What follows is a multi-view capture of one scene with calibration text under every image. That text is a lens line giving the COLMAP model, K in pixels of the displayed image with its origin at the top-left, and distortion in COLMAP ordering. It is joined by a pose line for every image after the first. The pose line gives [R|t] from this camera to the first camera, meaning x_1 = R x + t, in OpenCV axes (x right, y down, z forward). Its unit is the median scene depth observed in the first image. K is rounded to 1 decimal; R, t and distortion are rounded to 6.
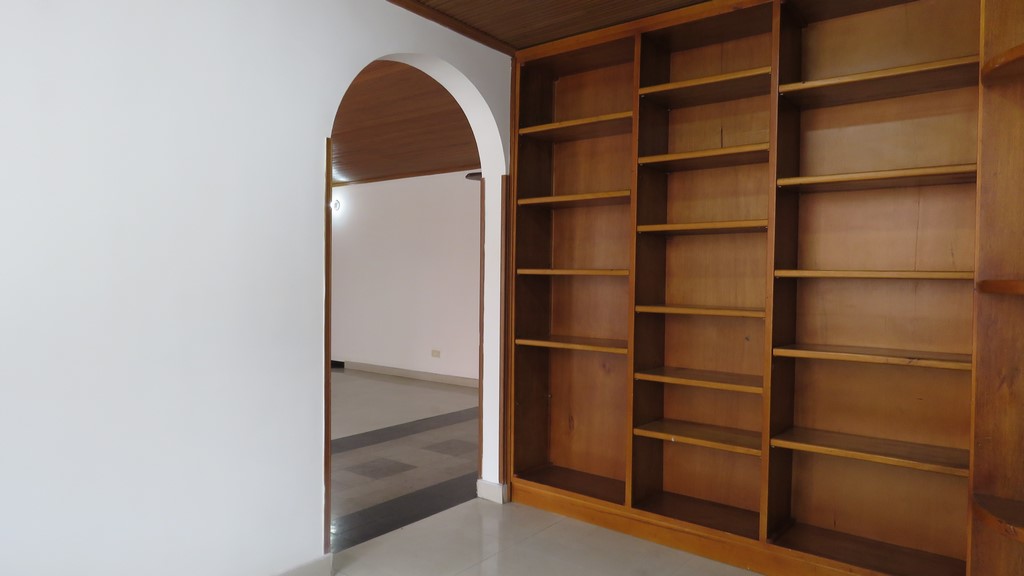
lens RADIAL K [[662.8, 0, 512.0], [0, 662.8, 288.0], [0, 0, 1]] dist [-0.000065, -0.000256]
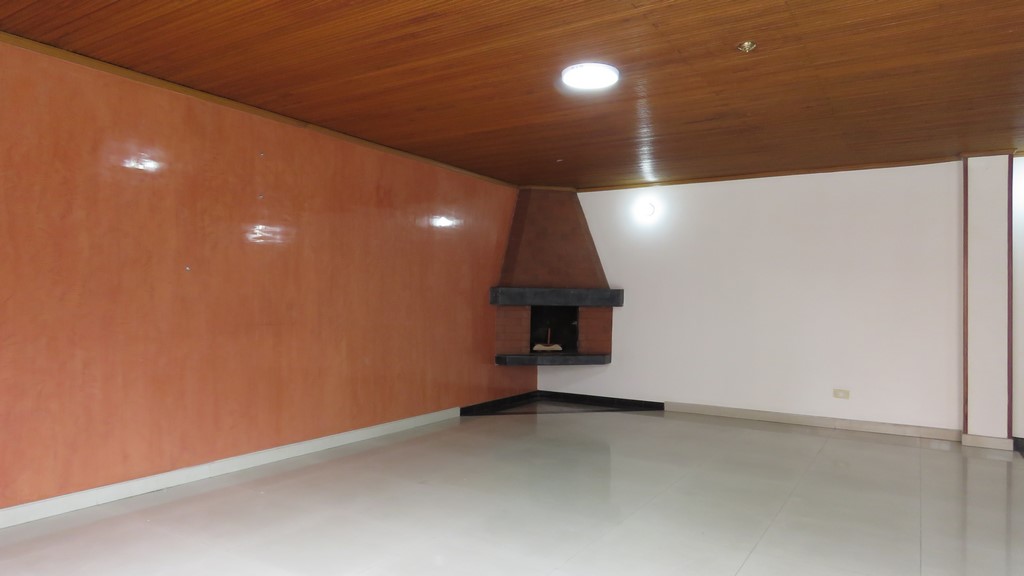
lens RADIAL K [[662.8, 0, 512.0], [0, 662.8, 288.0], [0, 0, 1]] dist [-0.000065, -0.000256]
pose [[0.996592, 0.013251, 0.081416, -0.512830], [-0.009166, 0.998690, -0.050344, 0.014626], [-0.081977, 0.049426, 0.995408, 0.209103]]
